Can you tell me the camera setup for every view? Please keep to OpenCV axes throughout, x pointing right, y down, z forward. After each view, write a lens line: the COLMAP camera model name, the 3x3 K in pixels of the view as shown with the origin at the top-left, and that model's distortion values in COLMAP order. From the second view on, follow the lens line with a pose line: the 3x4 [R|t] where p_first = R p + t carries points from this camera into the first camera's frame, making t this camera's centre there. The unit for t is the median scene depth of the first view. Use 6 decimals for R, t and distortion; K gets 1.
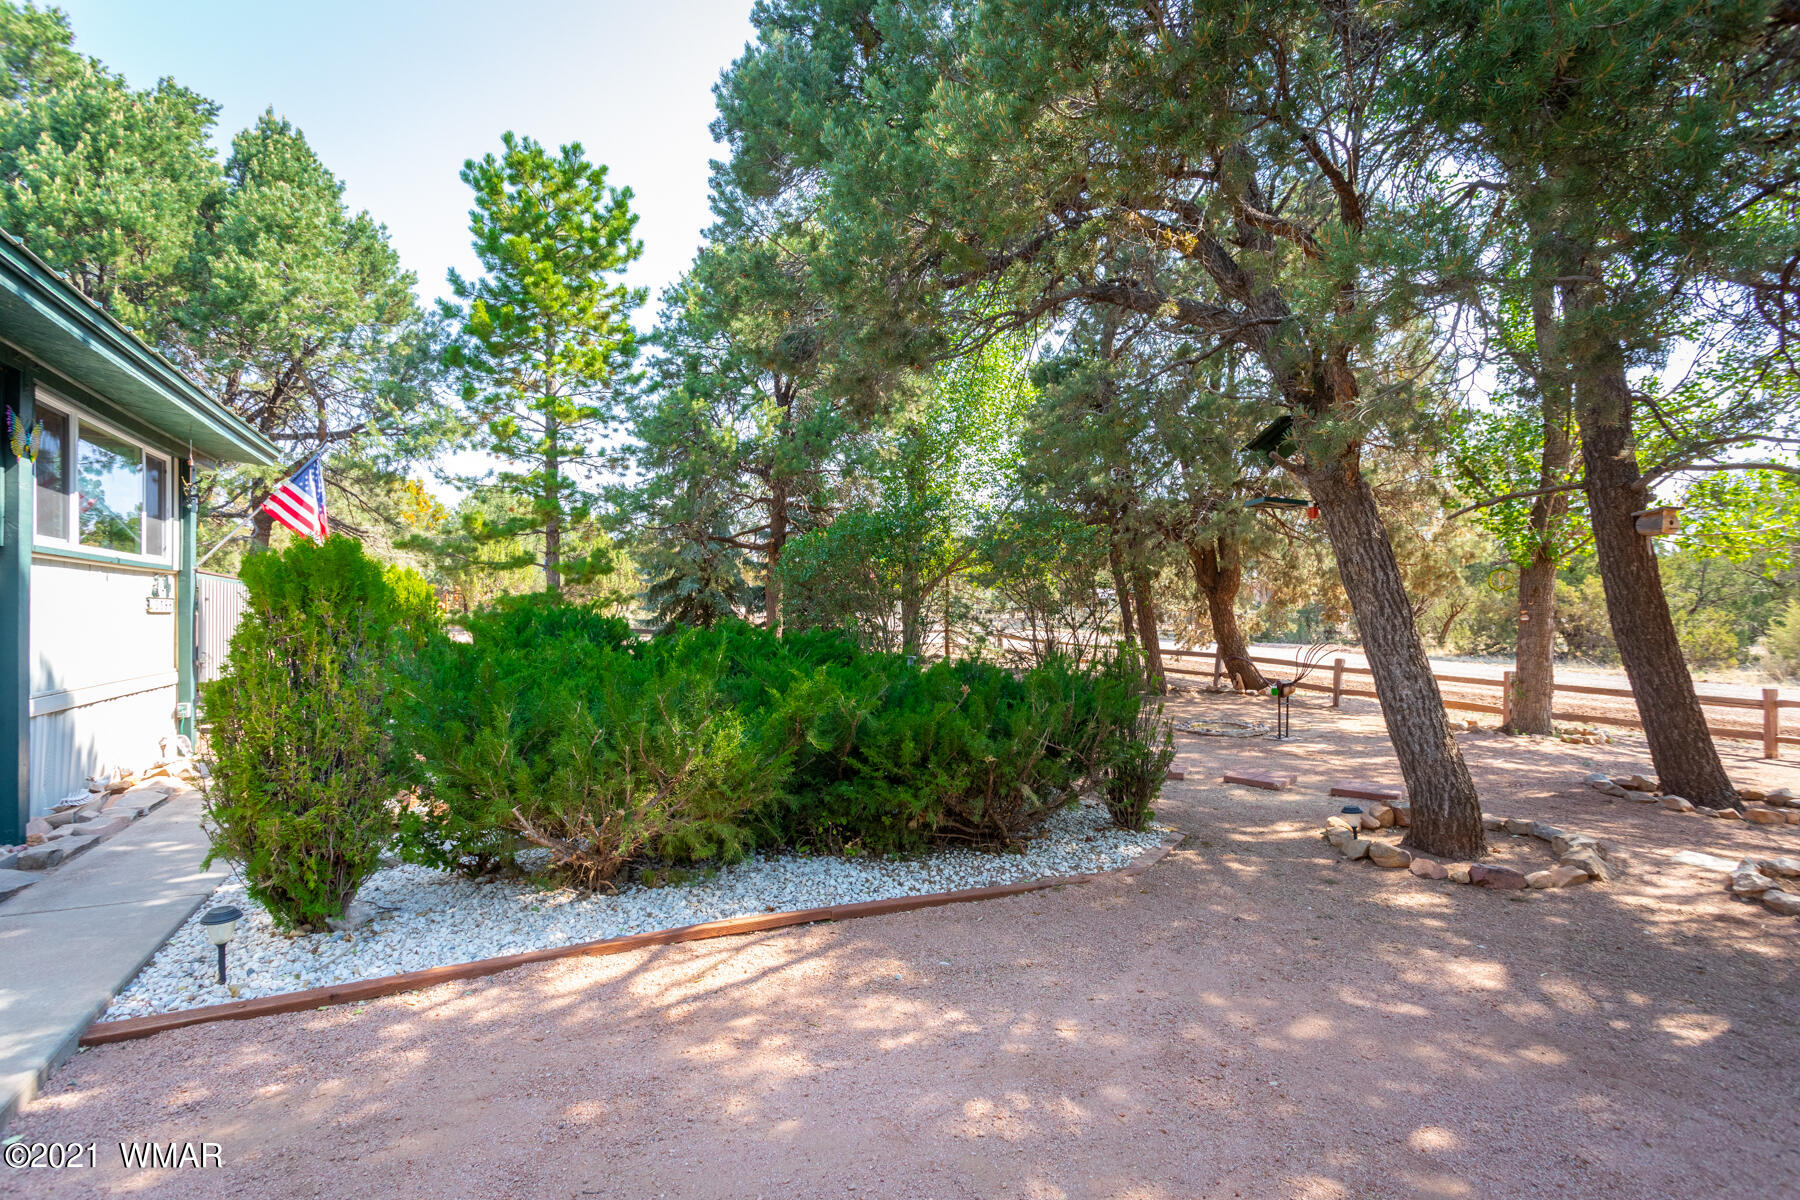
lens RADIAL K [[878.5, 0, 899.4], [0, 878.5, 598.0], [0, 0, 1]] dist [-0.000469, 0.000043]
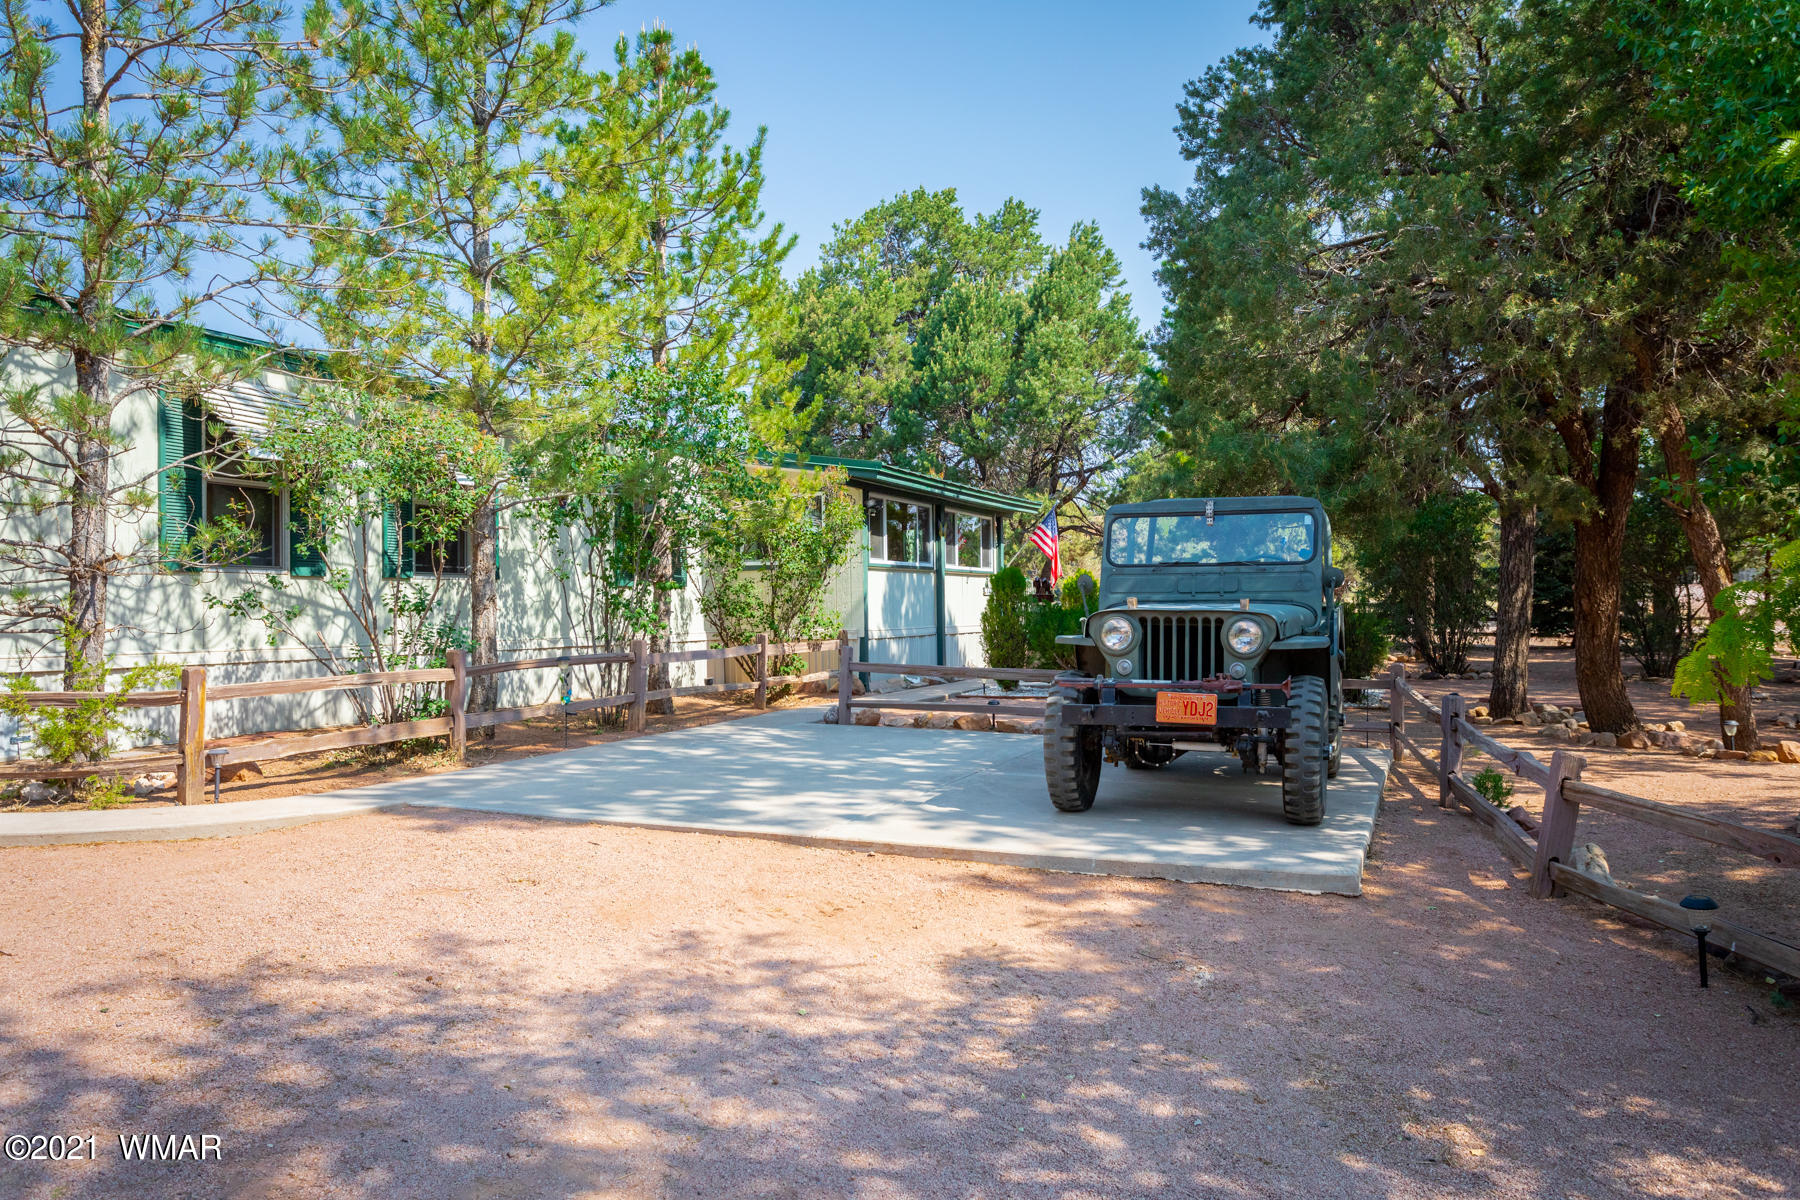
lens RADIAL K [[1391.9, 0, 898.9], [0, 1391.9, 598.6], [0, 0, 1]] dist [-0.000037, 0.000001]
pose [[0.693815, -0.005190, -0.720135, 1.144556], [0.018088, 0.999784, 0.010221, -0.009905], [0.719926, -0.020117, 0.693759, -1.190515]]
